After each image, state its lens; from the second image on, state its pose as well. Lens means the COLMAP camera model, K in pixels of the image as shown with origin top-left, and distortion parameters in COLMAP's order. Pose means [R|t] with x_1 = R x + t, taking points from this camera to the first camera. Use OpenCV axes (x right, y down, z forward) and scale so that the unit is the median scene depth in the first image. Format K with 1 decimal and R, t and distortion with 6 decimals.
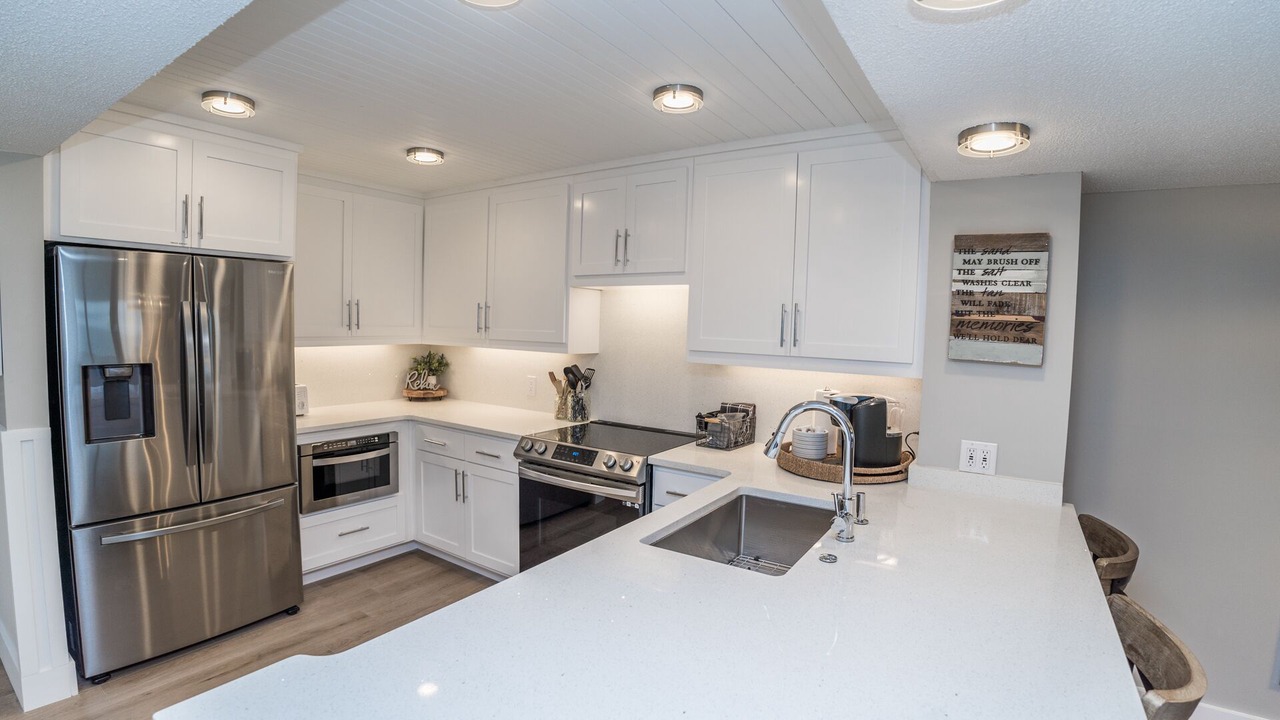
lens RADIAL K [[590.5, 0, 640.0], [0, 590.5, 360.0], [0, 0, 1]] dist [-0.092973, 0.019302]
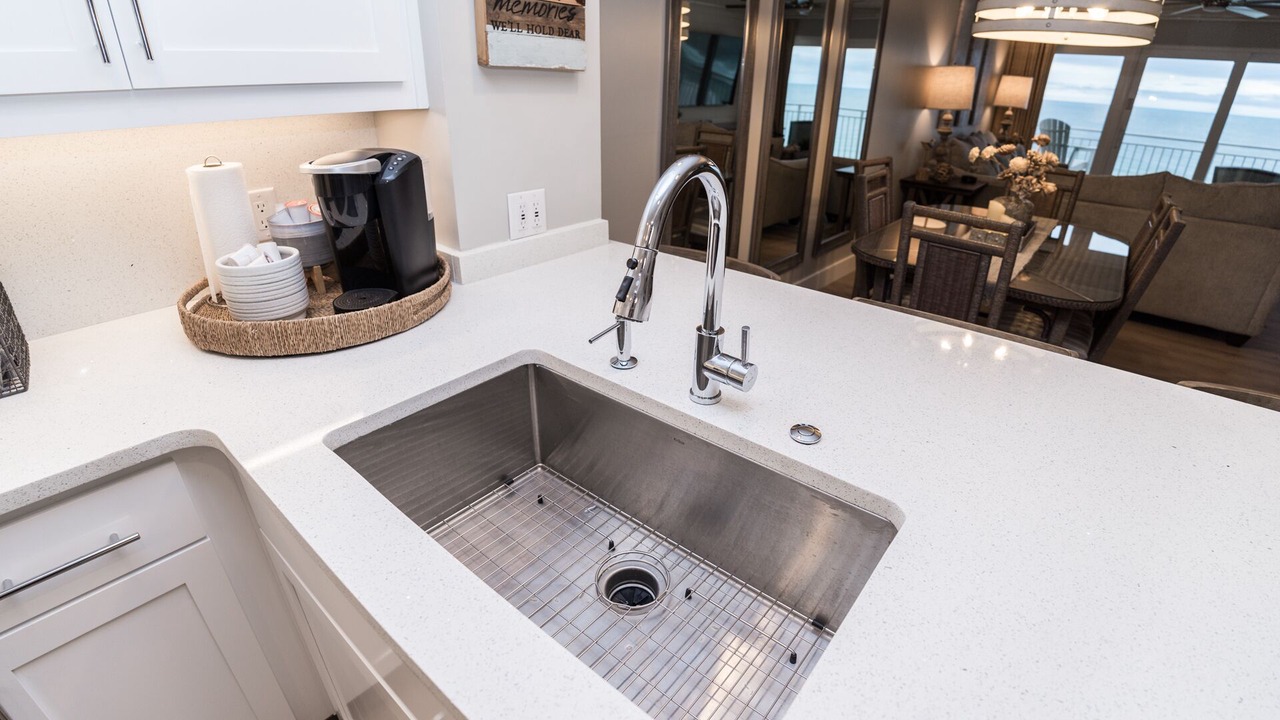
lens RADIAL K [[582.2, 0, 640.0], [0, 582.2, 360.0], [0, 0, 1]] dist [-0.095608, 0.020605]
pose [[0.116319, -0.468160, 0.875954, -0.093553], [0.042988, 0.883487, 0.466478, 0.000703], [-0.992281, -0.016605, 0.122891, 0.650264]]
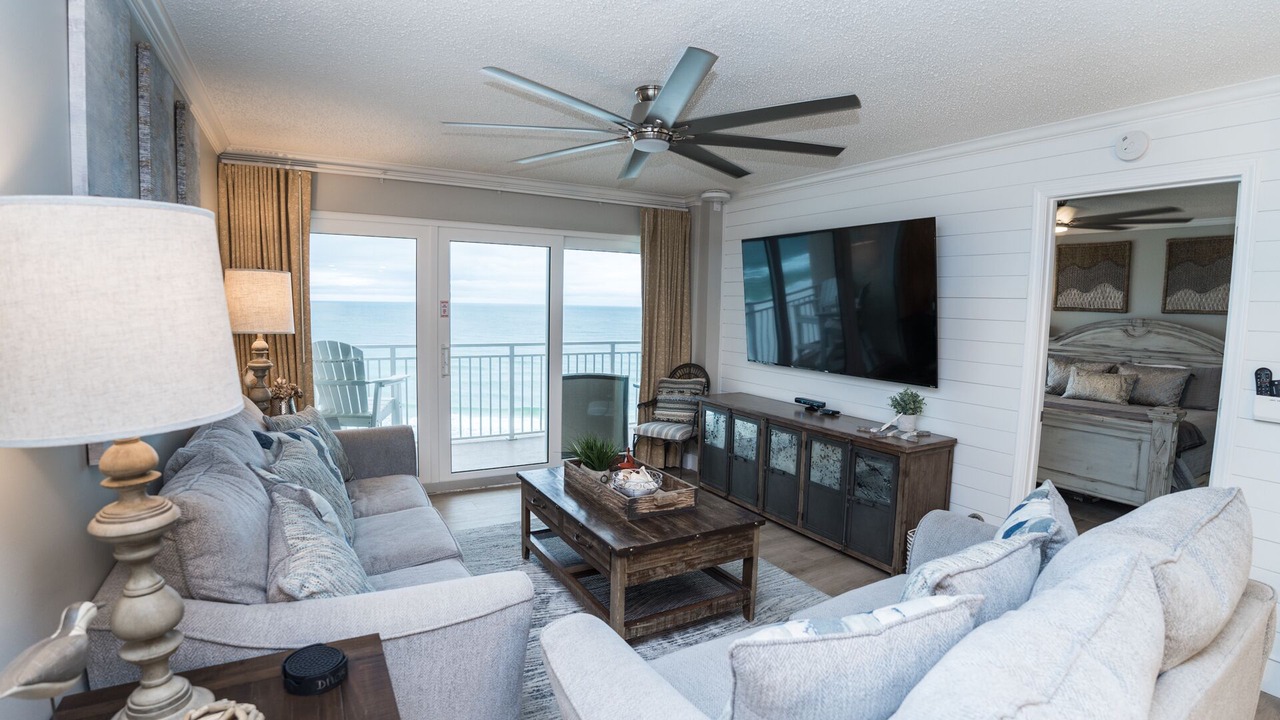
lens RADIAL K [[634.9, 0, 638.1], [0, 634.9, 360.5], [0, 0, 1]] dist [0.000157, 0.028554]
pose [[-0.887718, -0.088800, 0.451742, 1.616694], [-0.018434, 0.987291, 0.157850, 0.057051], [-0.460018, 0.131799, -0.878073, 0.102026]]
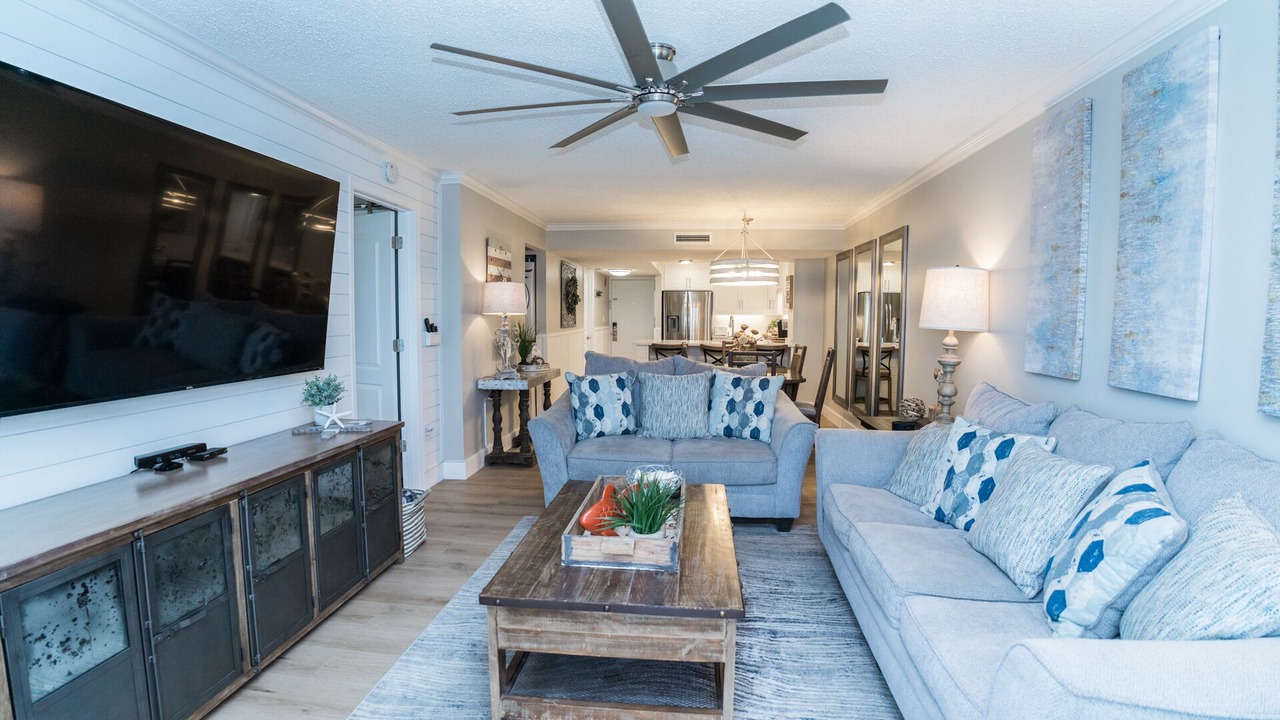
lens RADIAL K [[590.5, 0, 640.0], [0, 590.5, 360.0], [0, 0, 1]] dist [-0.092973, 0.019302]
pose [[0.471380, 0.042812, -0.880890, 3.007778], [-0.048170, 0.998580, 0.022755, 0.253836], [0.880614, 0.031706, 0.472773, -1.441163]]
